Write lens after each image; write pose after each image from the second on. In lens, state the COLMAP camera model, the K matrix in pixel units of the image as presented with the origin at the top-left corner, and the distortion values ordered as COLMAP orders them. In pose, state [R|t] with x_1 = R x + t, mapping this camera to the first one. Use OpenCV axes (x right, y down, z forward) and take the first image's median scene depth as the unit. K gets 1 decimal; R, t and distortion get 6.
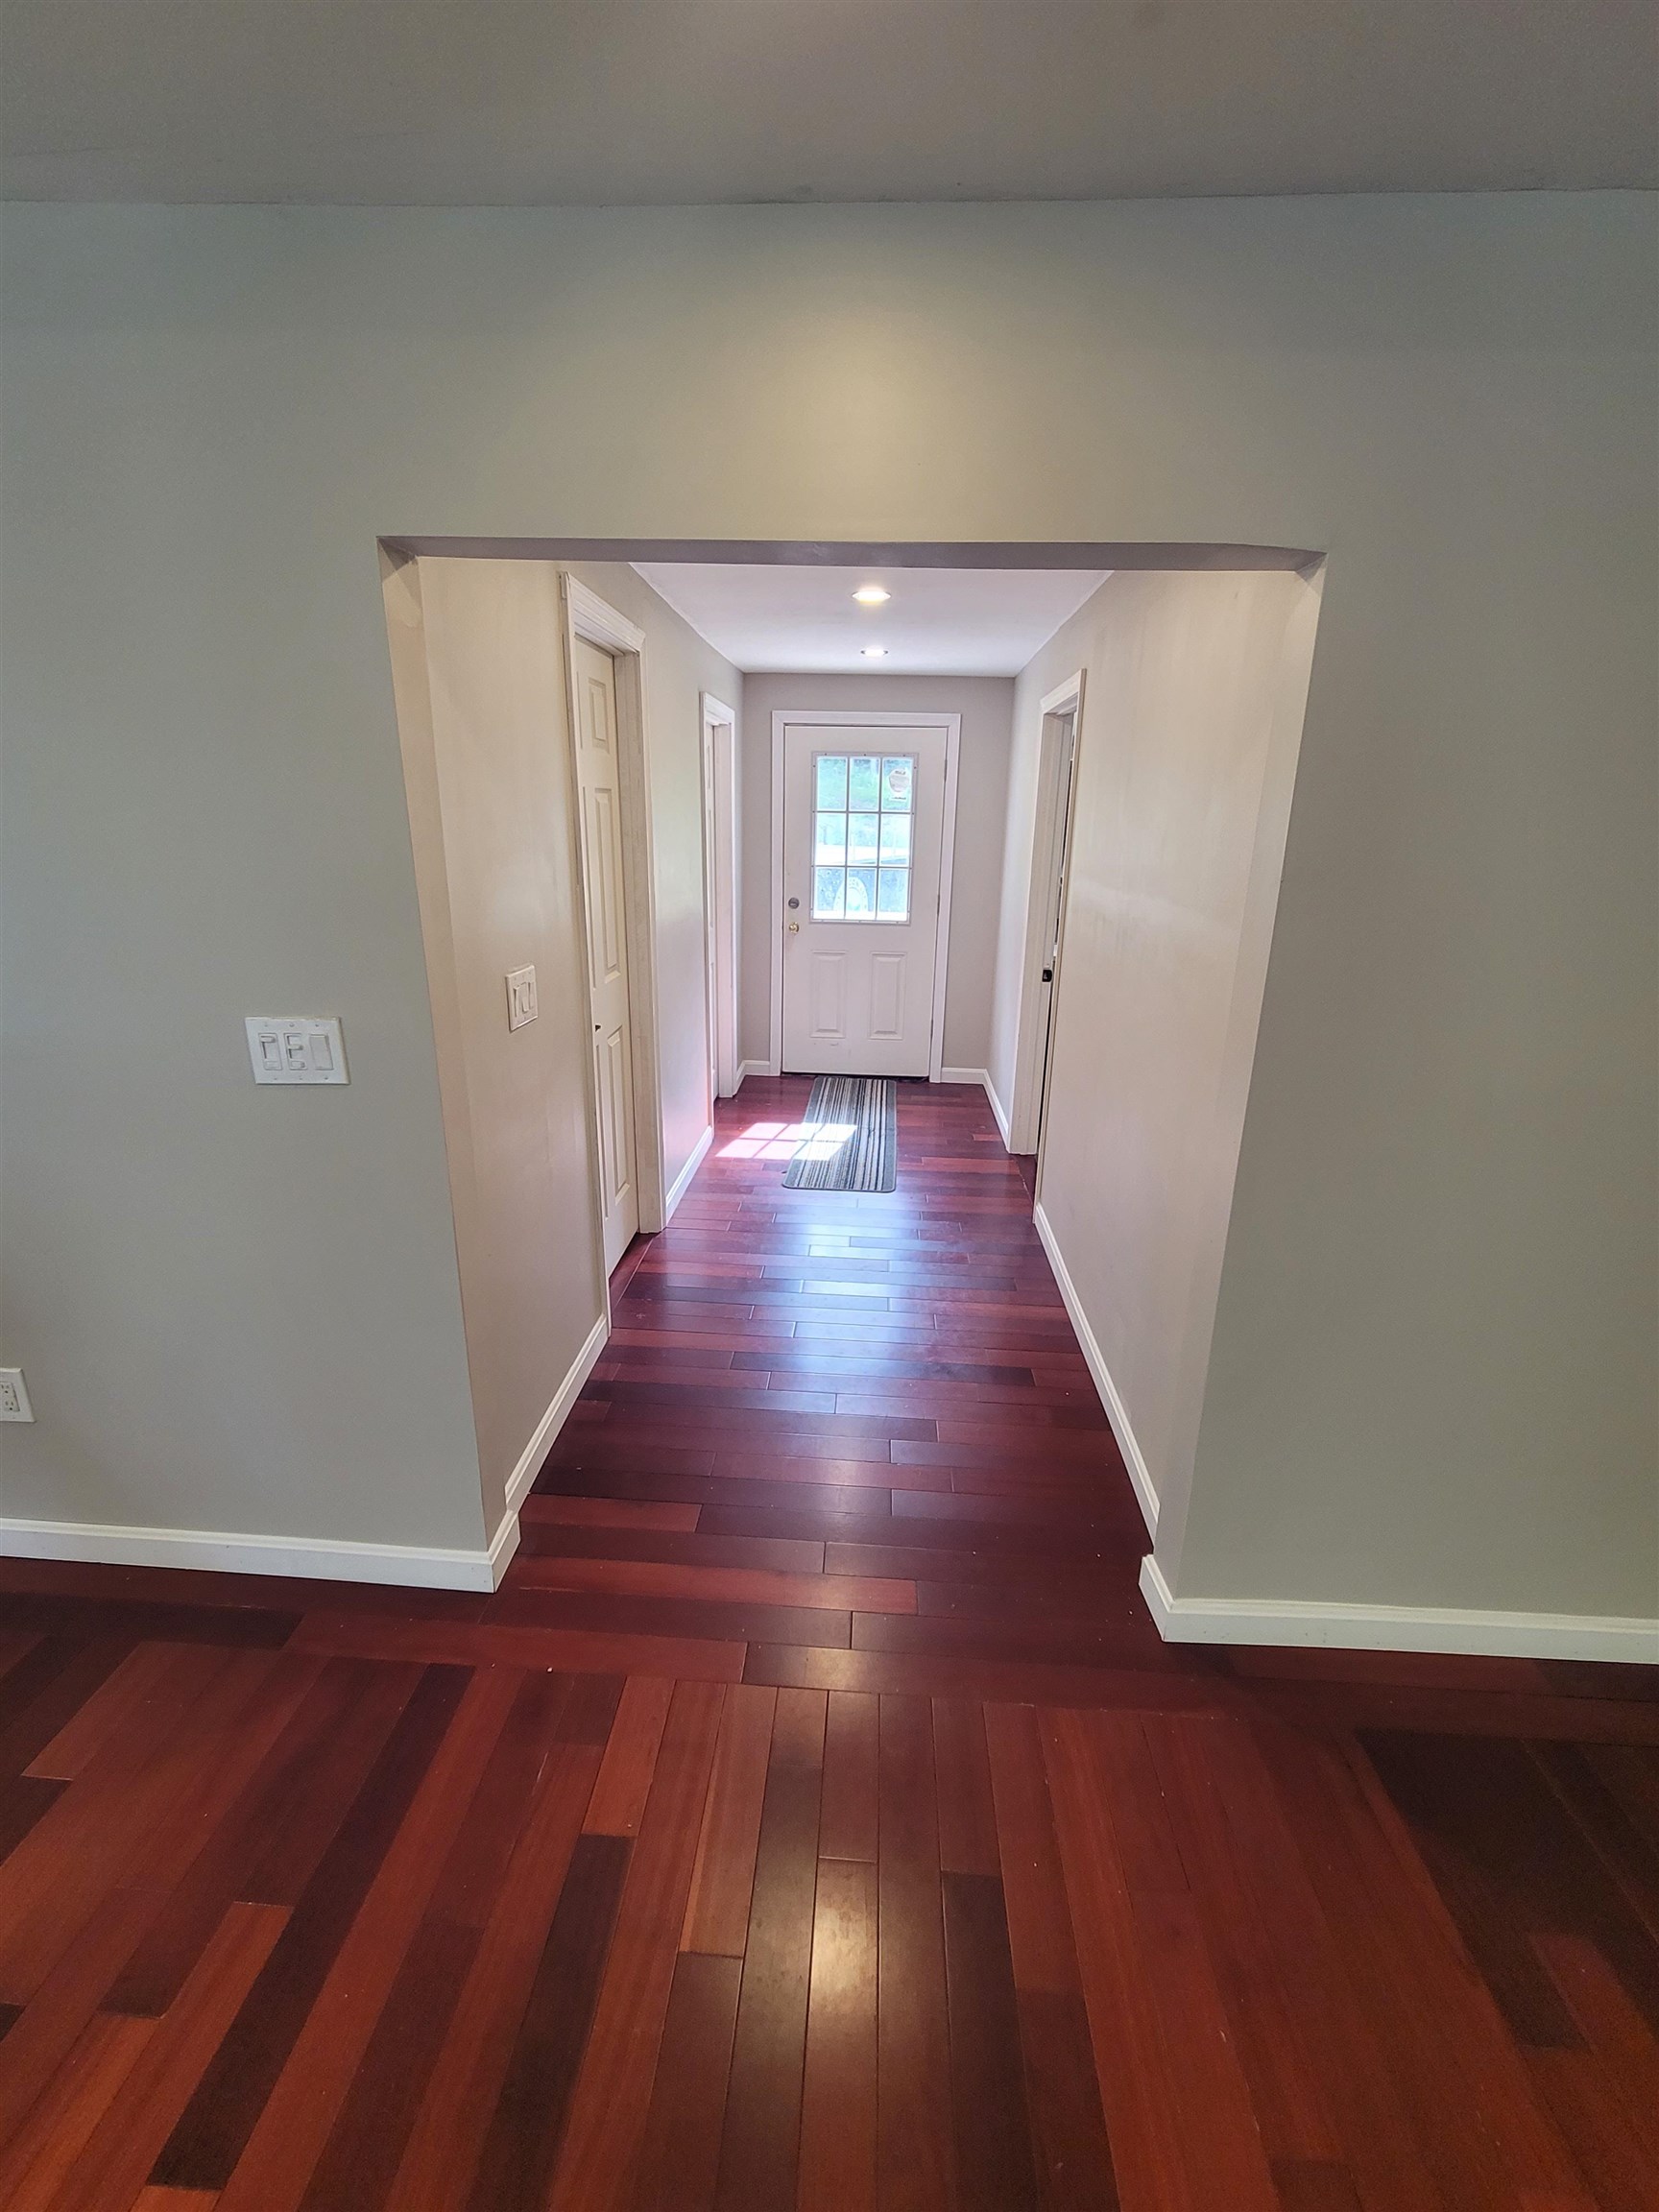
lens RADIAL K [[951.0, 0, 829.5], [0, 951.0, 1106.0], [0, 0, 1]] dist [0.000085, -0.000651]
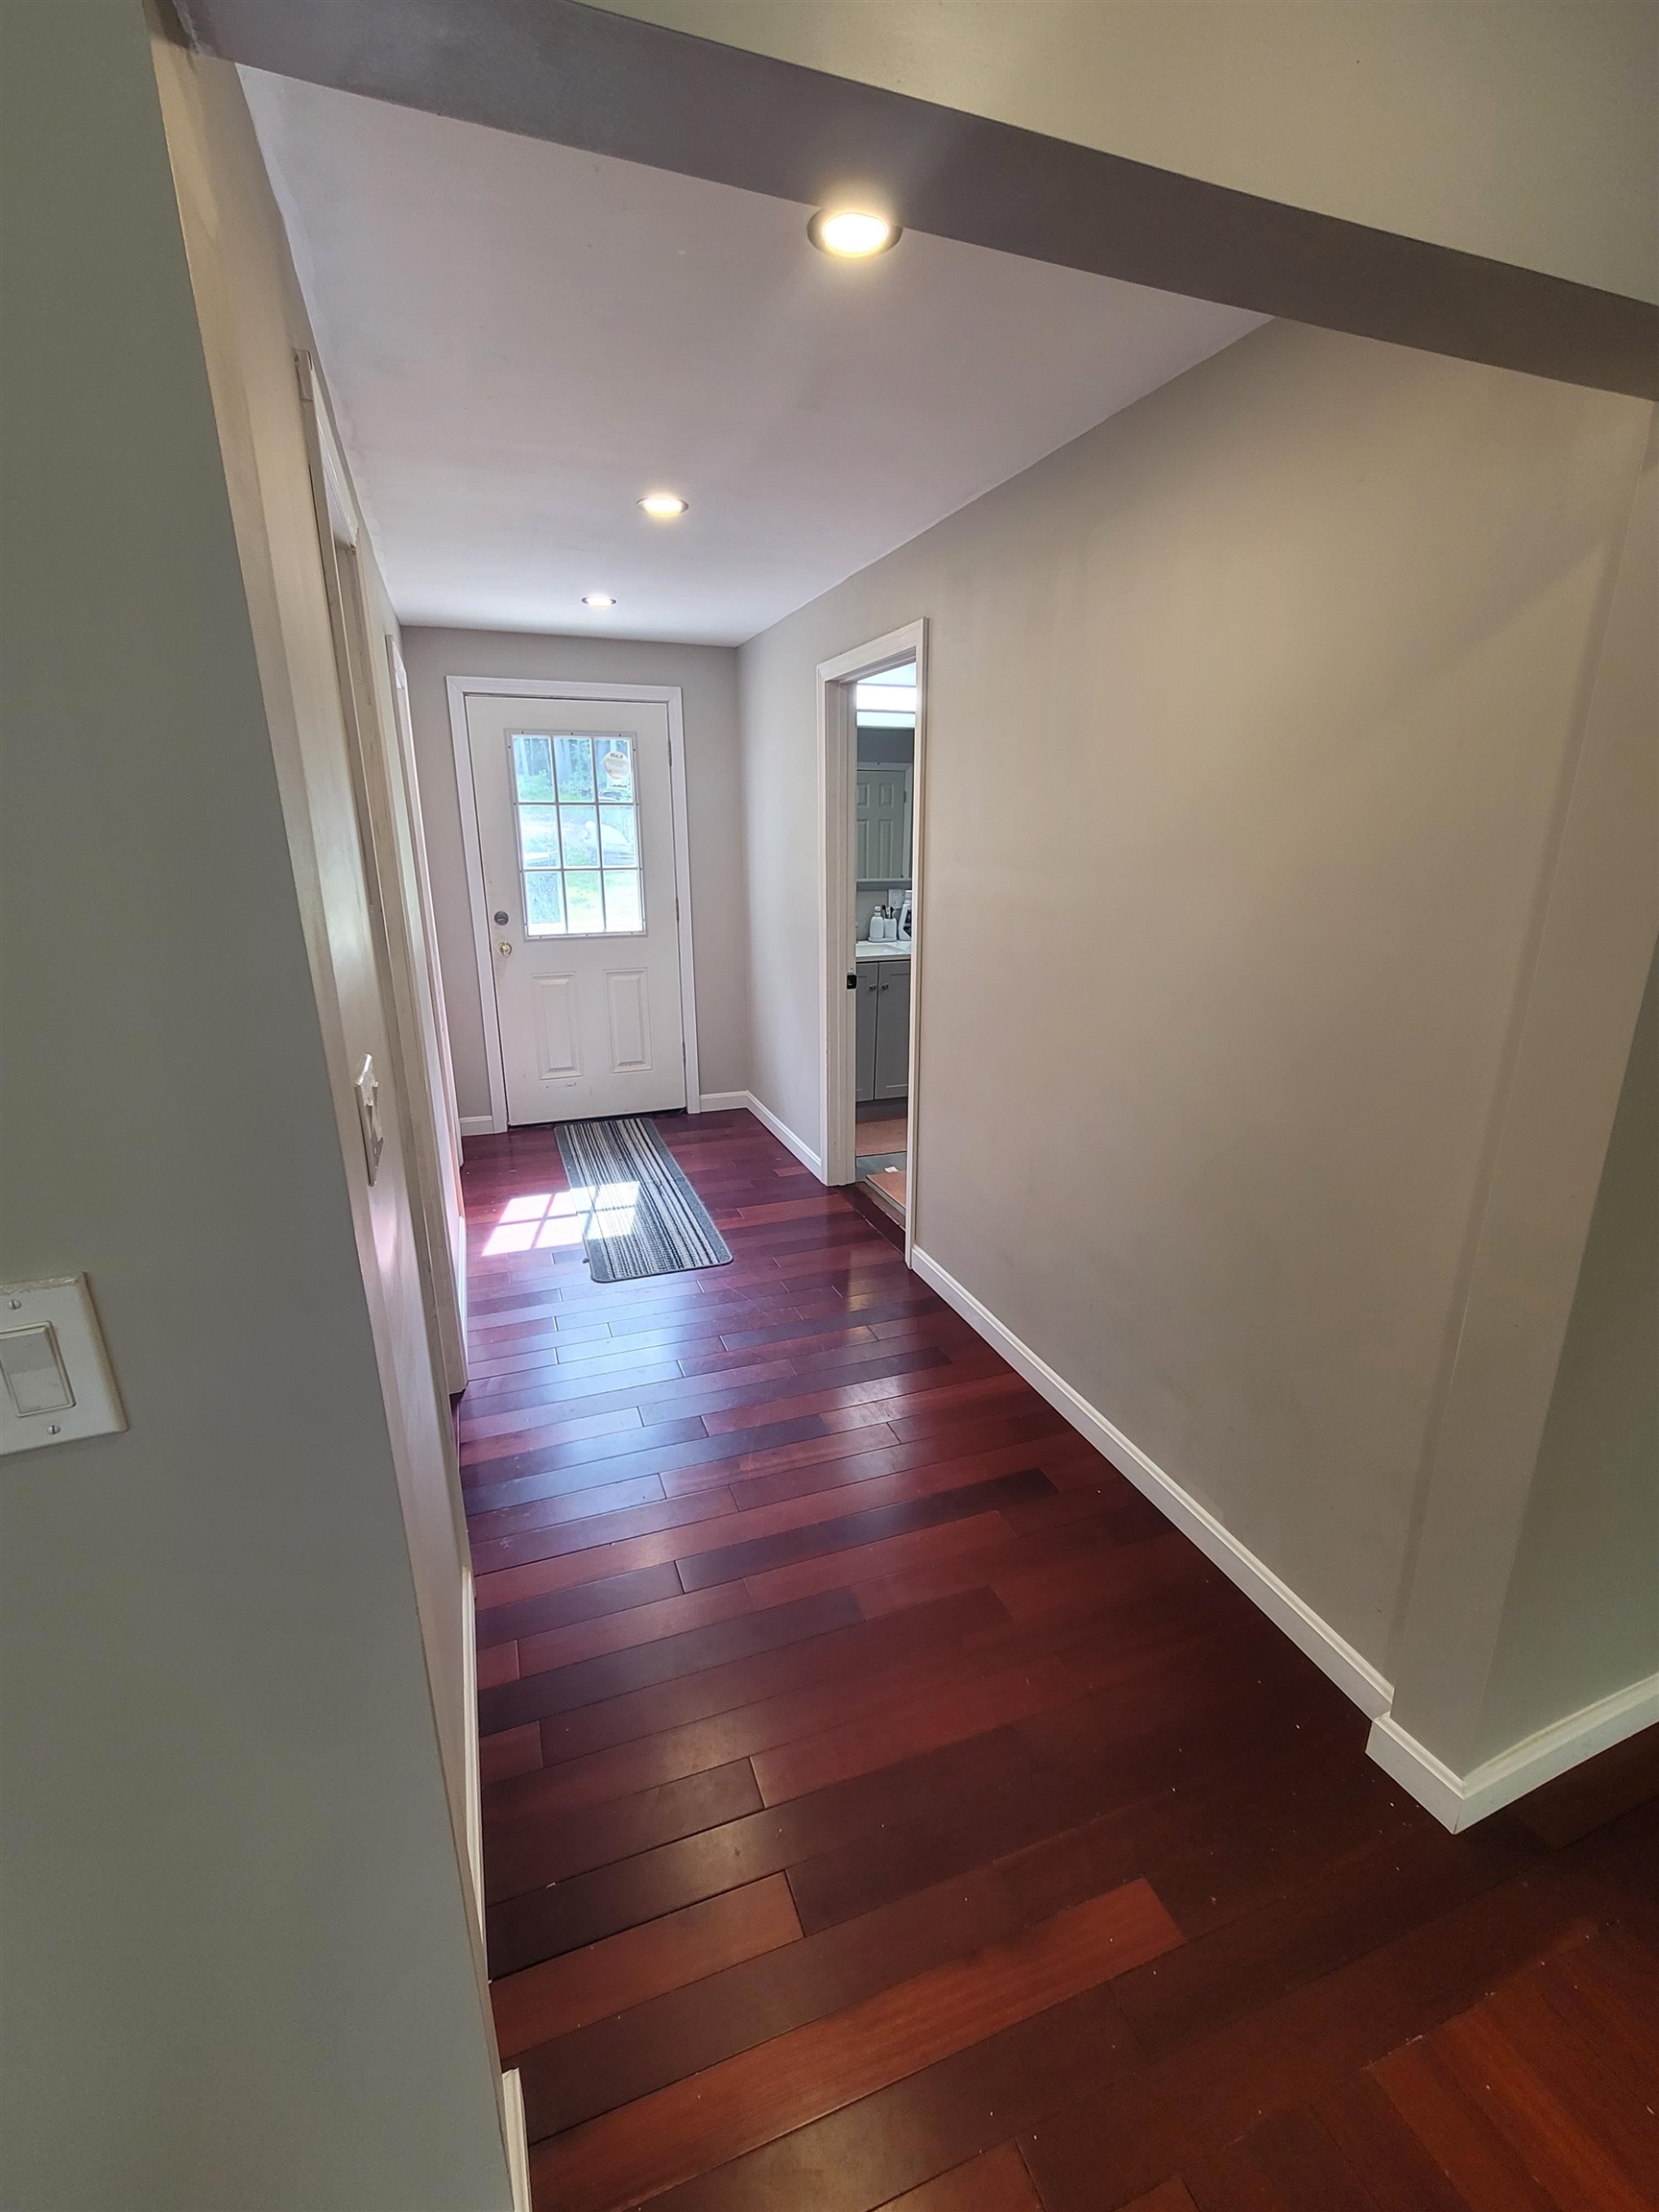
lens RADIAL K [[951.0, 0, 829.5], [0, 951.0, 1106.0], [0, 0, 1]] dist [0.000085, -0.000651]
pose [[0.916052, -0.134565, 0.377811, -0.113448], [0.135688, 0.990466, 0.023781, -0.038502], [-0.377409, 0.029480, 0.925577, 0.160772]]
